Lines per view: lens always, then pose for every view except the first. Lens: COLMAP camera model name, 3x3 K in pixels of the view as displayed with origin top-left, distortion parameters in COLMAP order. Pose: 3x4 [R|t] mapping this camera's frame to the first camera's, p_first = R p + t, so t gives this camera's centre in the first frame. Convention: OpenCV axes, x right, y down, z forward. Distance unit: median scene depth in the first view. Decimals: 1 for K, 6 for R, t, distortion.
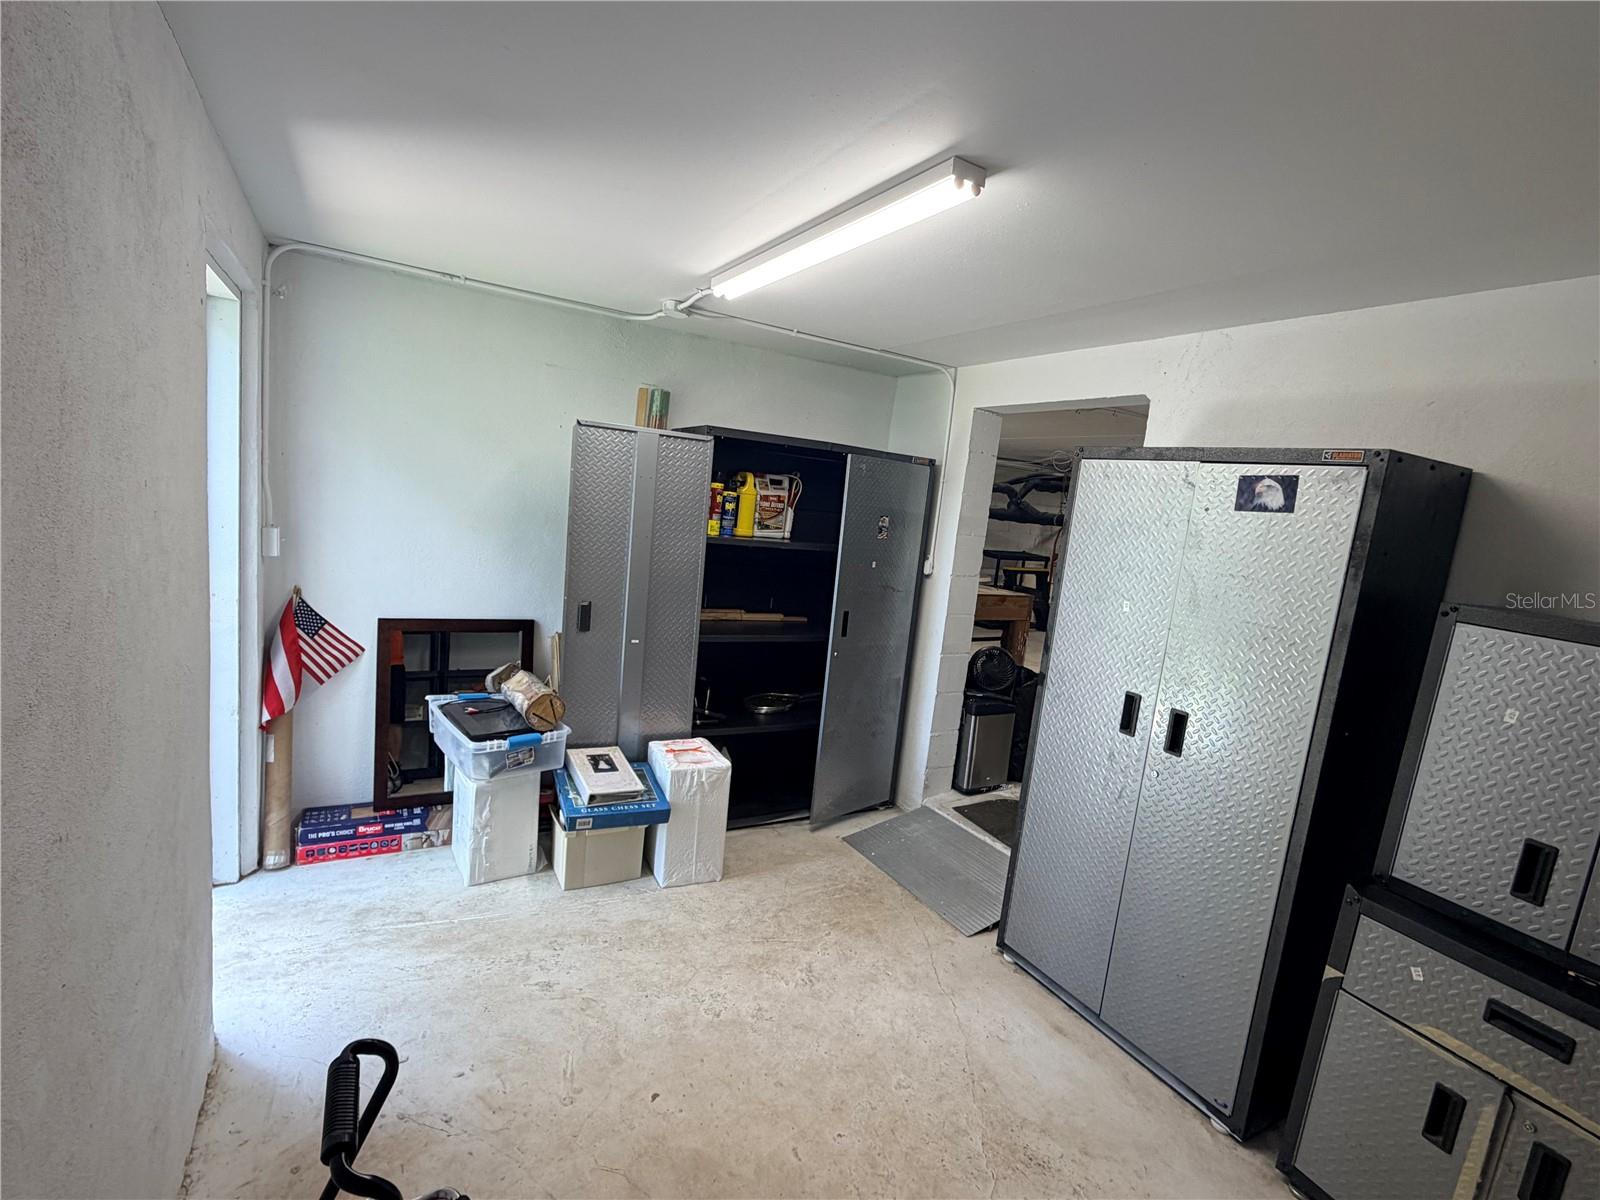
lens RADIAL K [[752.9, 0, 799.6], [0, 752.9, 602.2], [0, 0, 1]] dist [-0.001376, -0.000128]
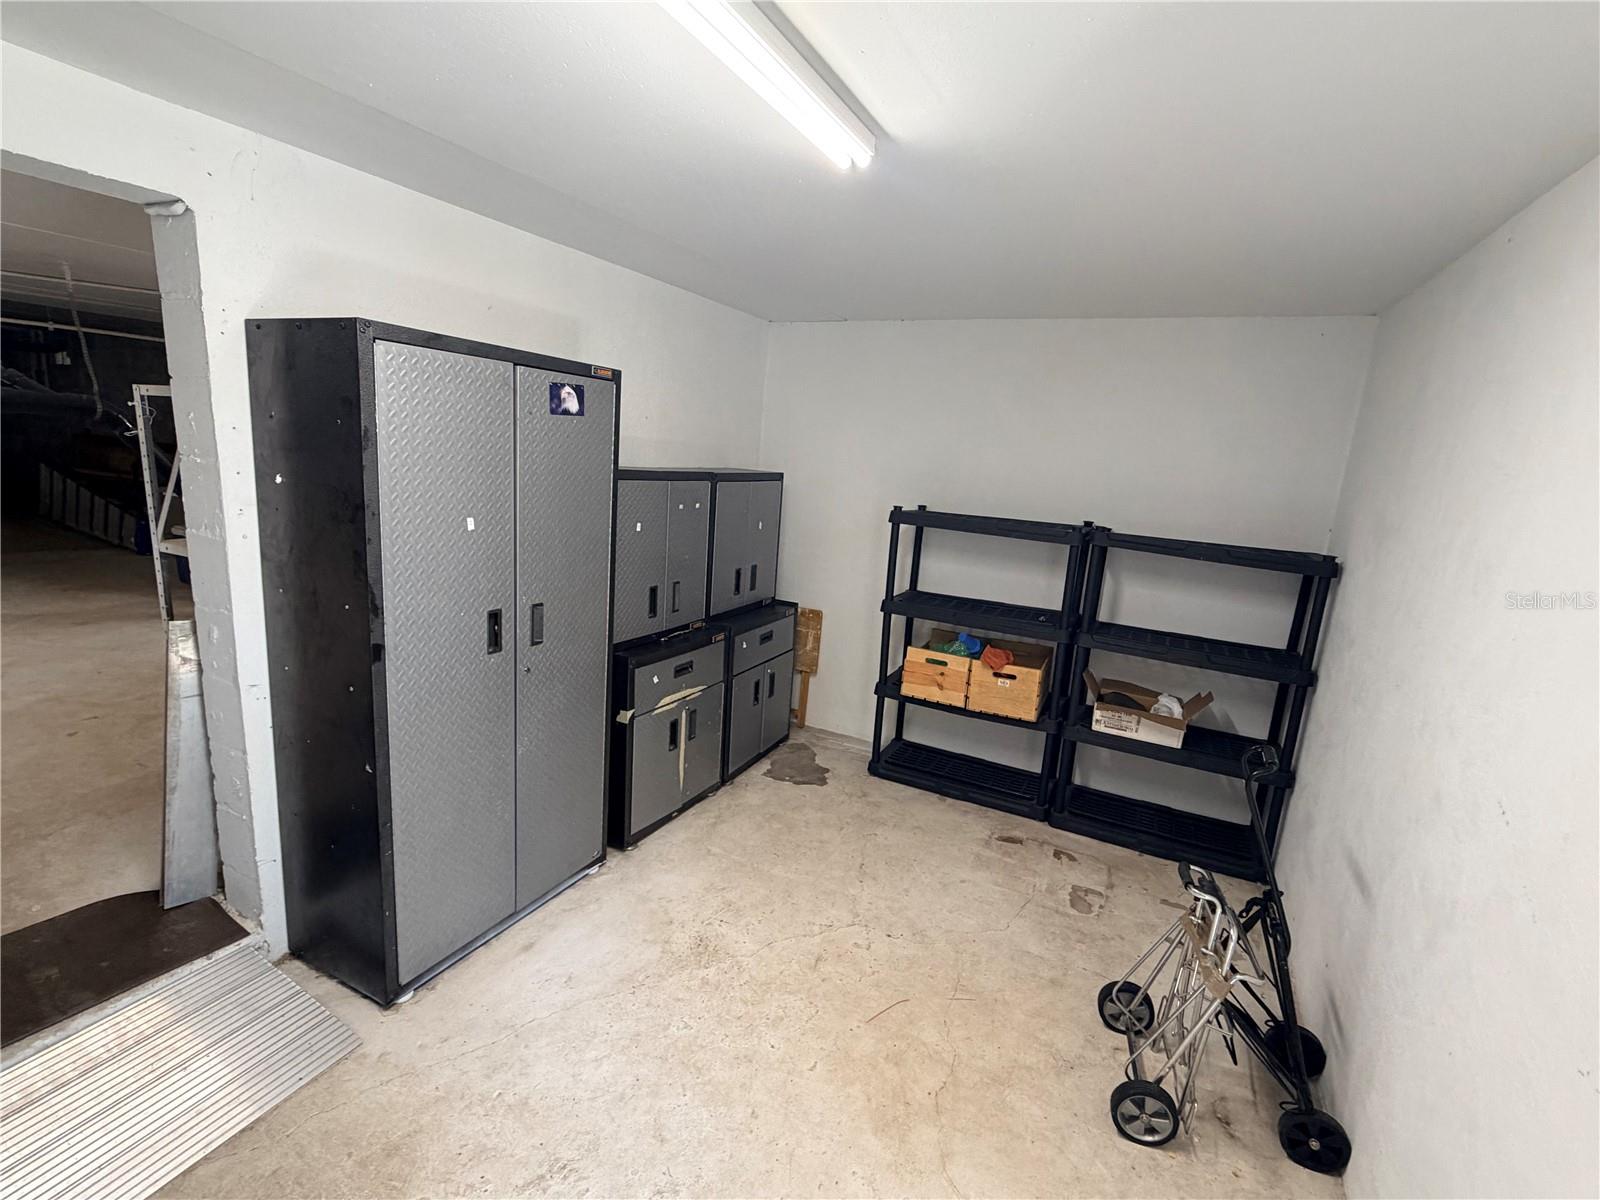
lens RADIAL K [[752.9, 0, 799.6], [0, 752.9, 602.2], [0, 0, 1]] dist [-0.001376, -0.000128]
pose [[-0.546106, -0.306708, 0.779550, -0.601995], [-0.010652, 0.933033, 0.359632, -0.276994], [-0.837648, 0.188093, -0.512802, 1.362632]]
